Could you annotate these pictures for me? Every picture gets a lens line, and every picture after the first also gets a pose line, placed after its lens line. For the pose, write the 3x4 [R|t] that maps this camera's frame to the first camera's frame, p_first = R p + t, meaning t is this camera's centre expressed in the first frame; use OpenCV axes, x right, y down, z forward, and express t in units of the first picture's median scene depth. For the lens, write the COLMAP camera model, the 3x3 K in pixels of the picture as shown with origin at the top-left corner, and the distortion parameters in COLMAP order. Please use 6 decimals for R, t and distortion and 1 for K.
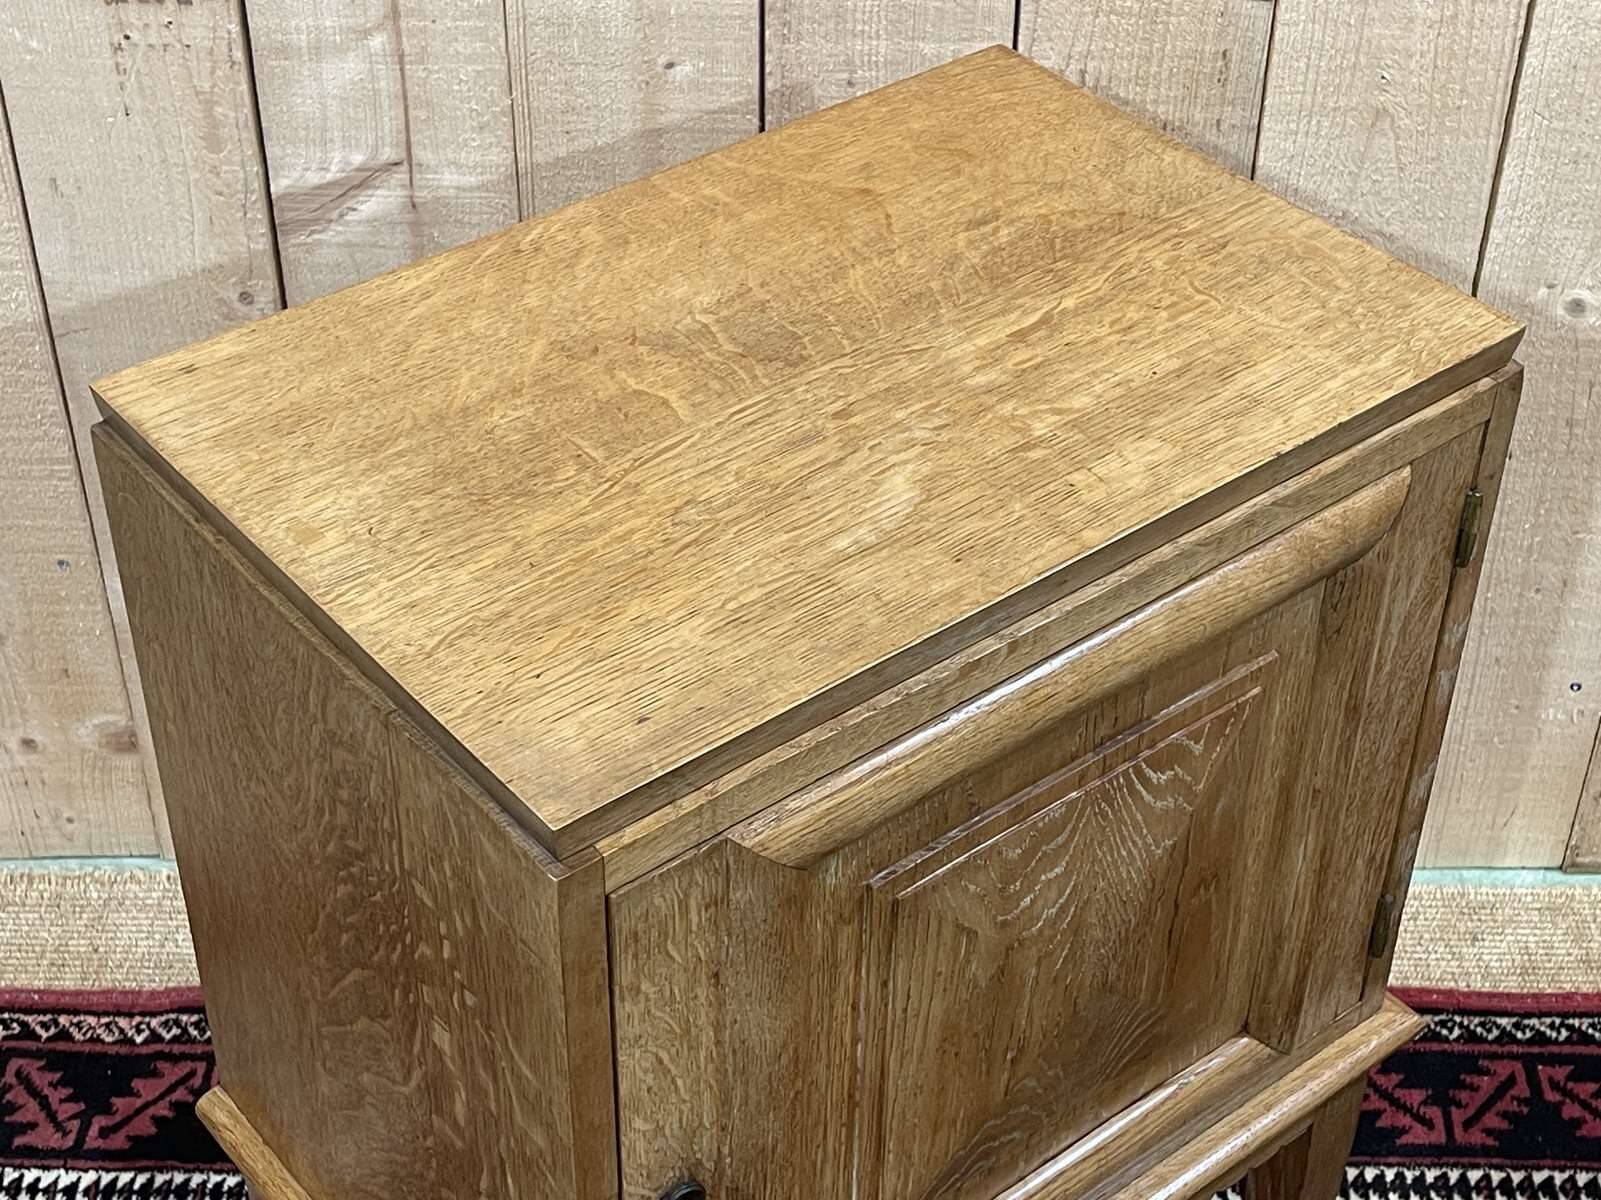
lens RADIAL K [[2517.4, 0, 819.4], [0, 2517.4, 623.6], [0, 0, 1]] dist [0.146869, -0.528432]
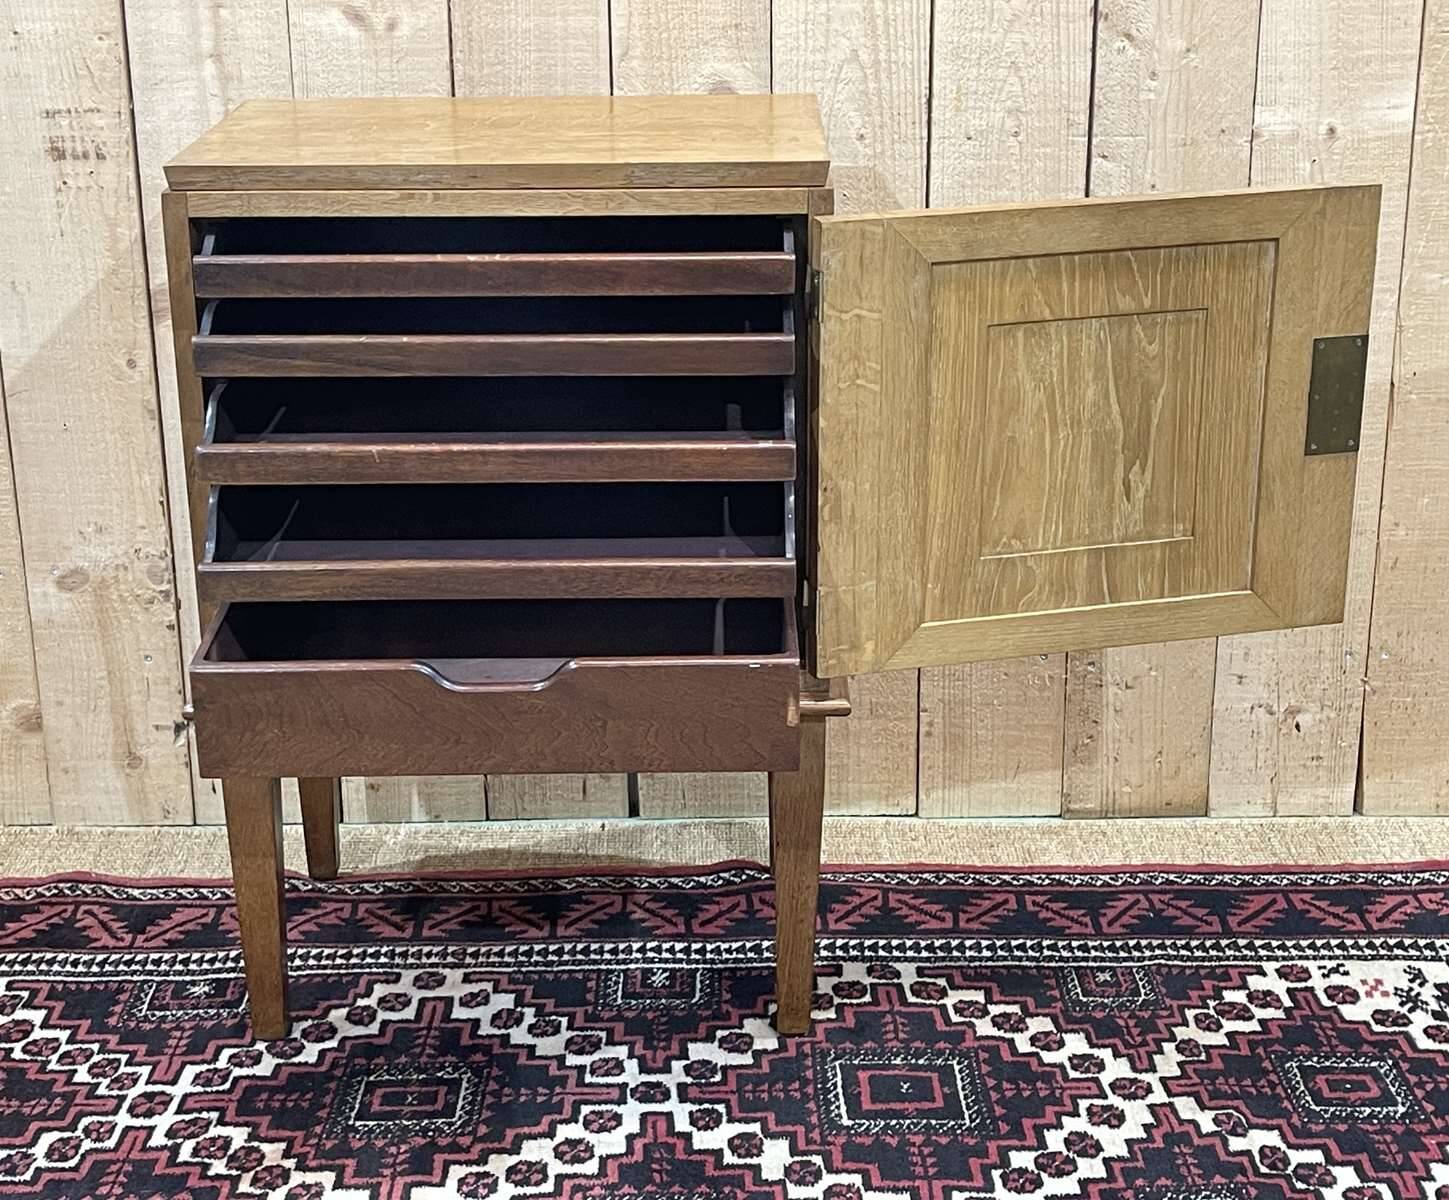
lens RADIAL K [[2389.5, 0, 686.3], [0, 2389.5, 616.4], [0, 0, 1]] dist [0.179684, -0.696846]
pose [[0.999646, -0.022437, -0.014321, 0.123993], [0.016621, 0.946390, -0.322598, 0.473808], [0.020791, 0.322246, 0.946428, -0.319999]]
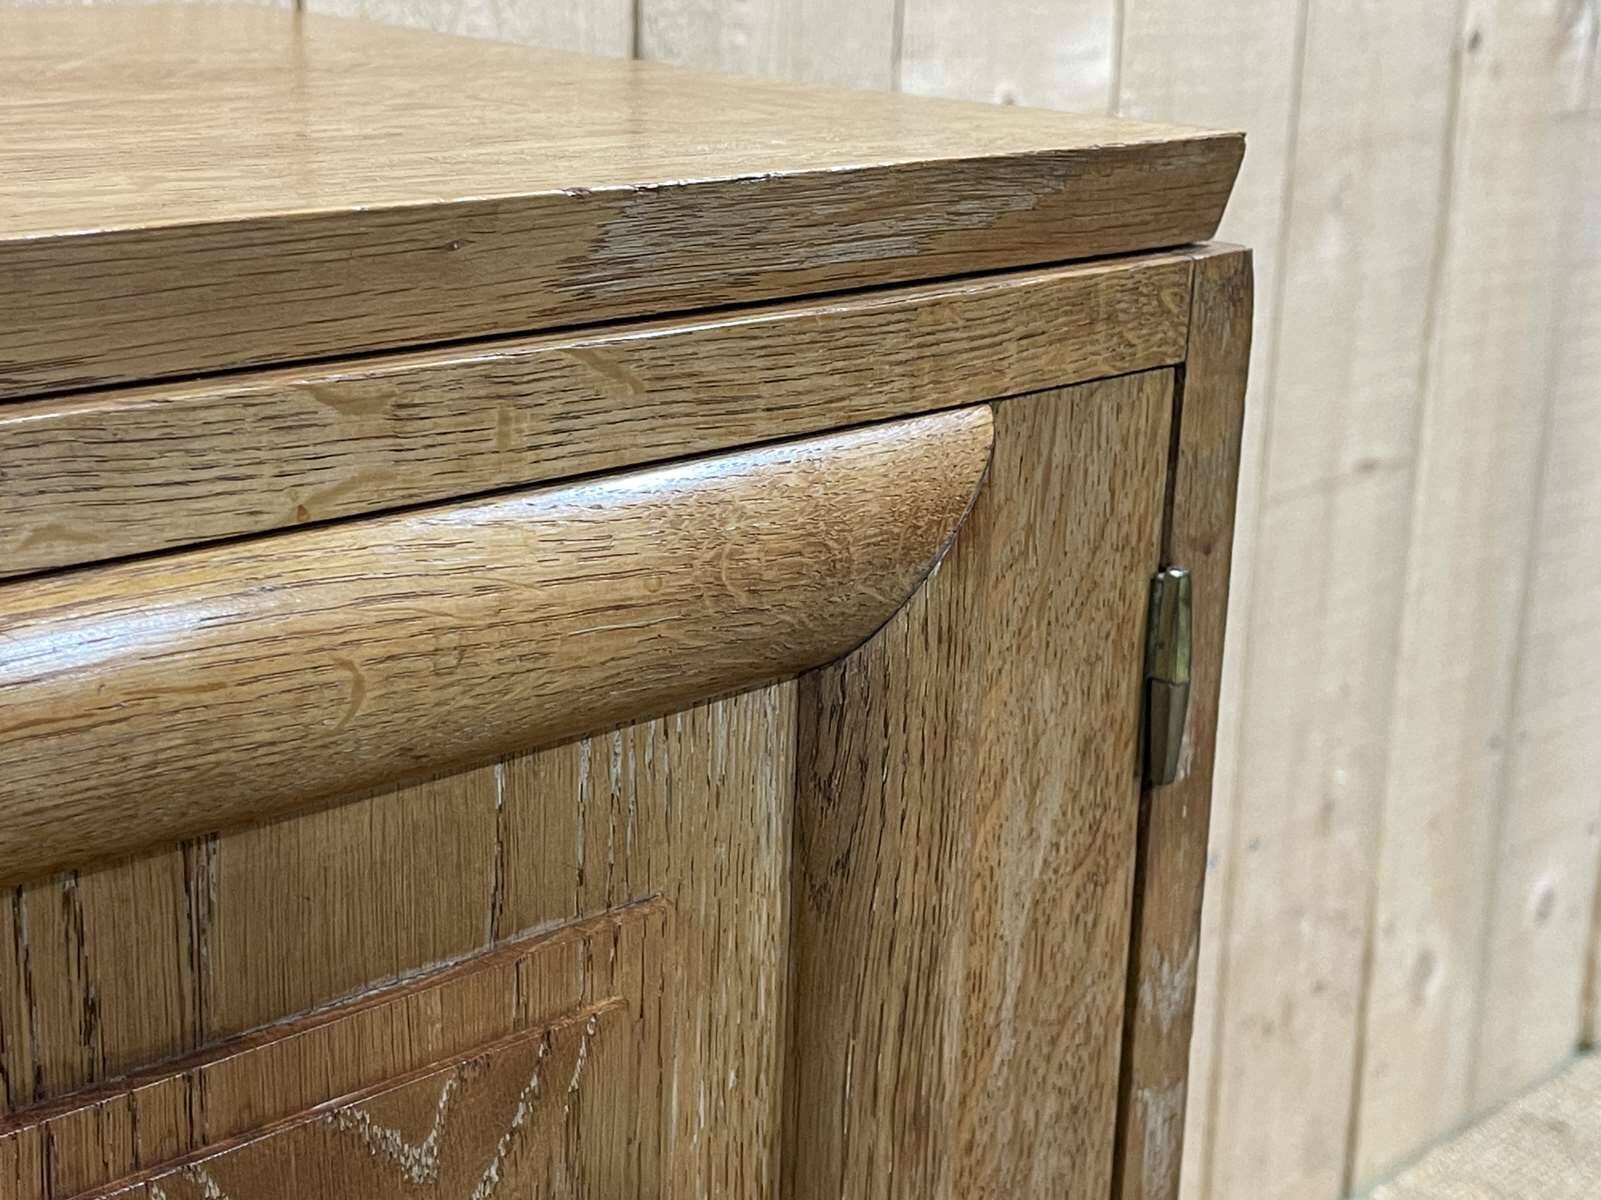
lens RADIAL K [[2451.7, 0, 800.5], [0, 2451.7, 600.0], [0, 0, 1]] dist [0.085882, -0.058167]
pose [[0.713824, -0.193179, 0.673155, -0.043090], [0.423747, 0.884422, -0.195540, 0.009133], [-0.557579, 0.424828, 0.713180, 0.495449]]
